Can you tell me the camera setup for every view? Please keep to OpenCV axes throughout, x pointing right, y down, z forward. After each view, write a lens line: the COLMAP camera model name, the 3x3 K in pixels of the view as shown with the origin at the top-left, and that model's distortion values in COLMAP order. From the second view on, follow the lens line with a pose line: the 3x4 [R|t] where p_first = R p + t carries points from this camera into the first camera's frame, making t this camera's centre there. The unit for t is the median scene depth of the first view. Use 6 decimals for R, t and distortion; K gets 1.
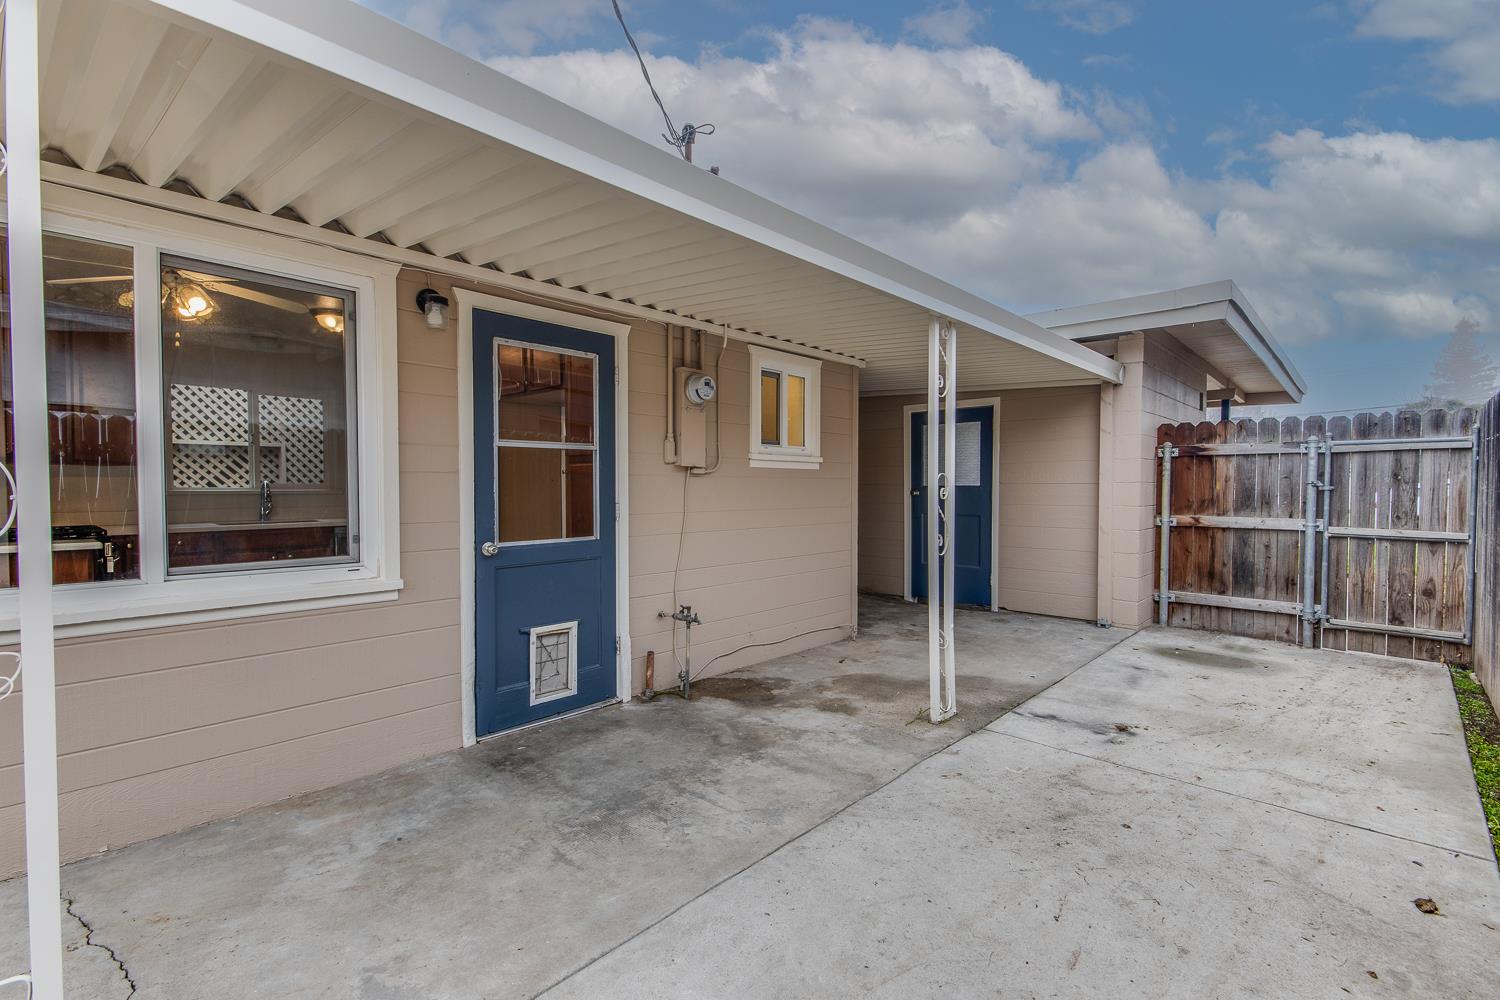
lens RADIAL K [[701.0, 0, 749.9], [0, 701.0, 505.3], [0, 0, 1]] dist [0.022086, -0.005738]
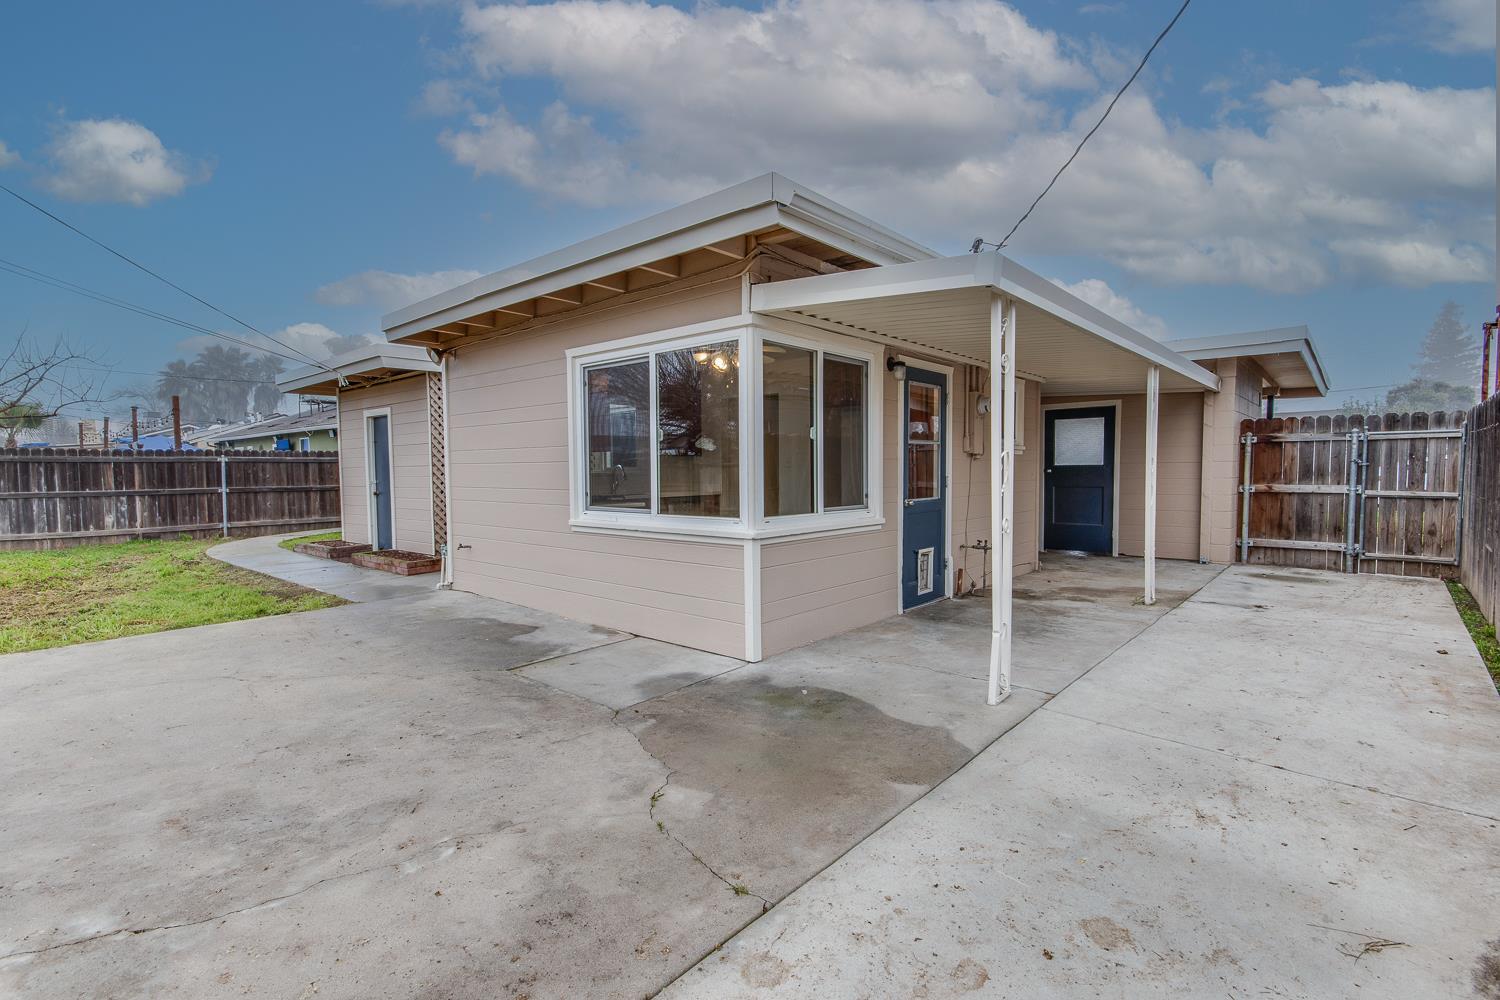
lens RADIAL K [[701.0, 0, 764.6], [0, 701.0, 504.3], [0, 0, 1]] dist [0.022086, -0.005738]
pose [[0.999710, -0.009001, 0.022317, -0.465121], [0.008463, 0.999674, 0.024101, 0.013090], [-0.022527, -0.023905, 0.999460, -0.446830]]
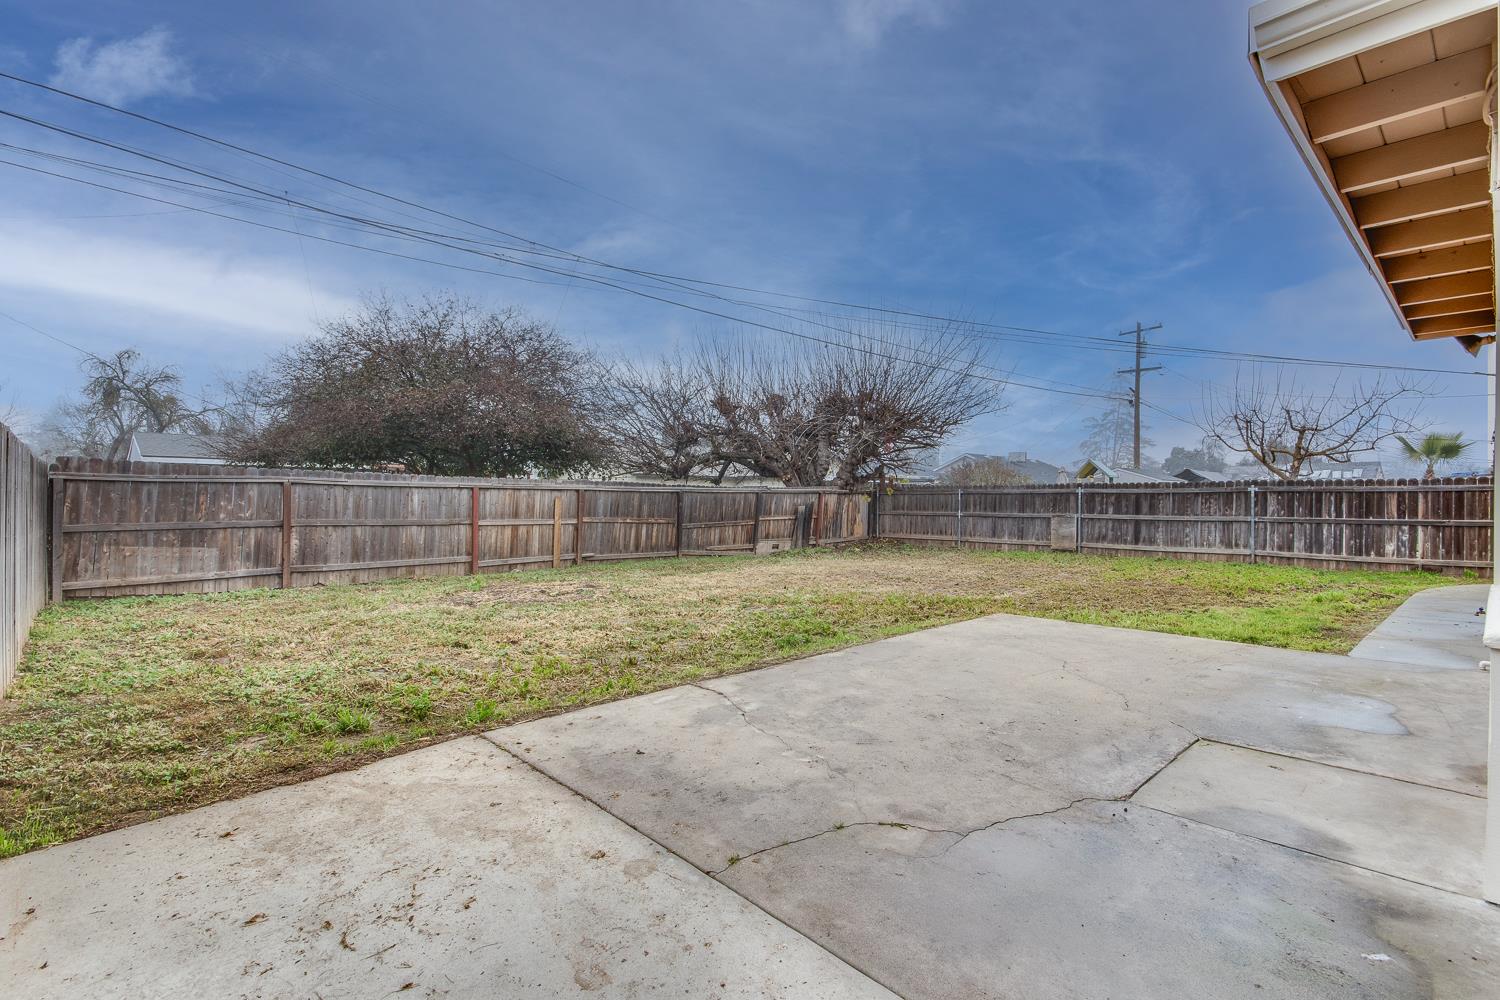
lens RADIAL K [[701.0, 0, 753.1], [0, 701.0, 498.9], [0, 0, 1]] dist [0.022086, -0.005738]
pose [[-0.084639, -0.001259, -0.996411, 0.060273], [-0.029950, 0.999551, 0.001281, -0.003391], [0.995961, 0.029951, -0.084639, 0.053233]]
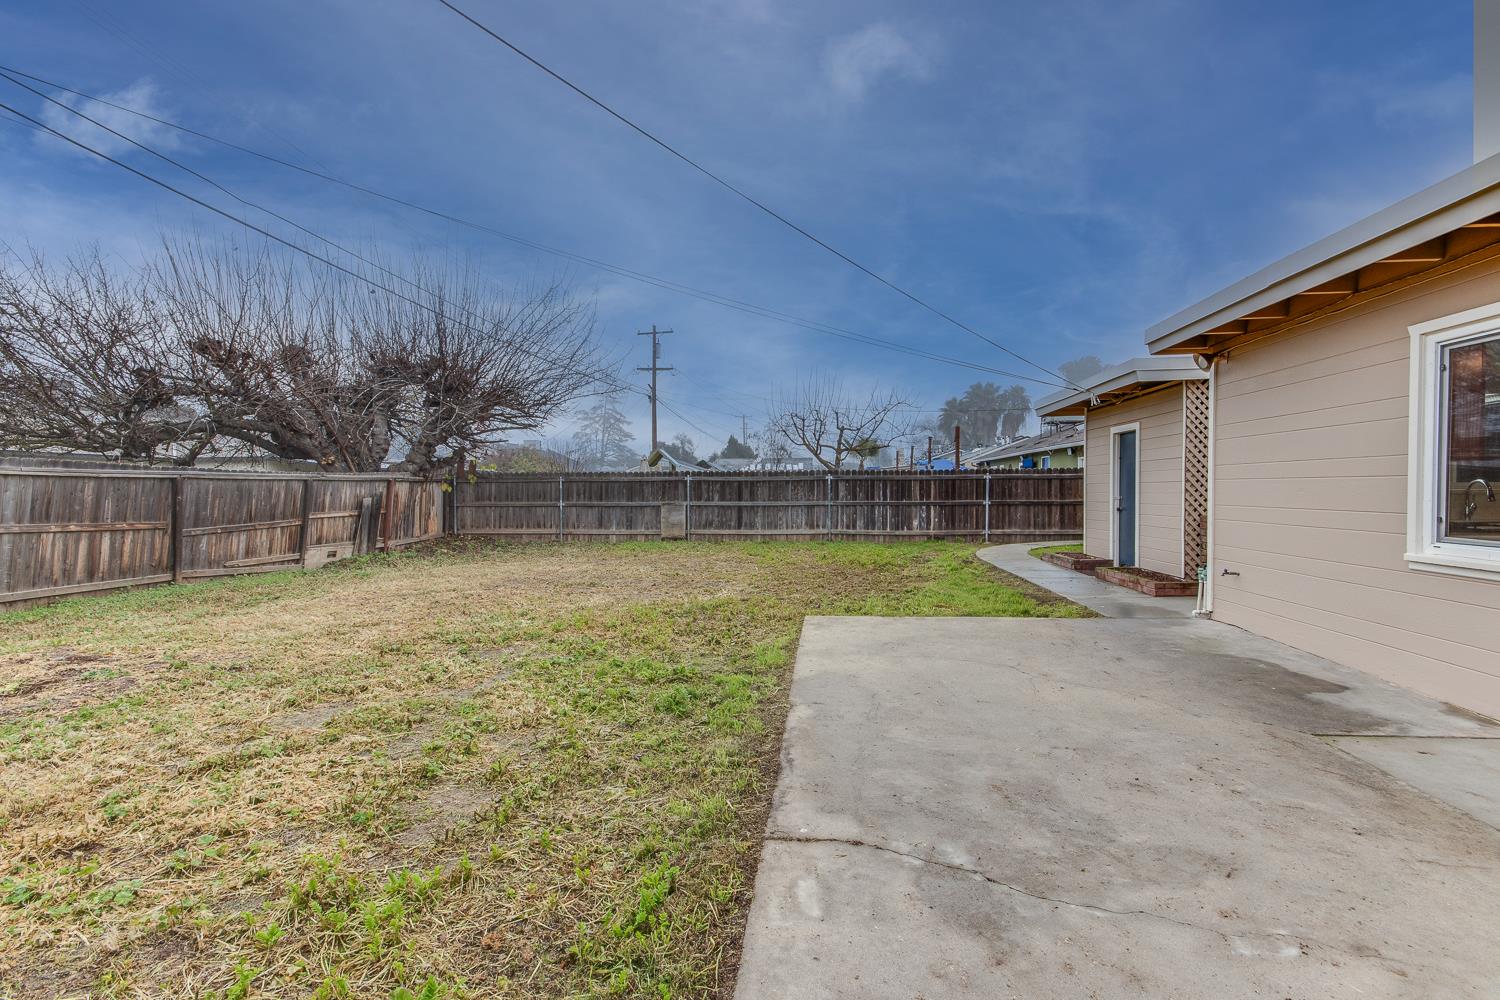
lens RADIAL K [[701.0, 0, 747.1], [0, 701.0, 498.1], [0, 0, 1]] dist [0.022086, -0.005738]
pose [[0.587182, 0.008645, -0.809408, -0.531727], [-0.017344, 0.999848, -0.001903, 0.011631], [0.809269, 0.015156, 0.587243, -0.451521]]
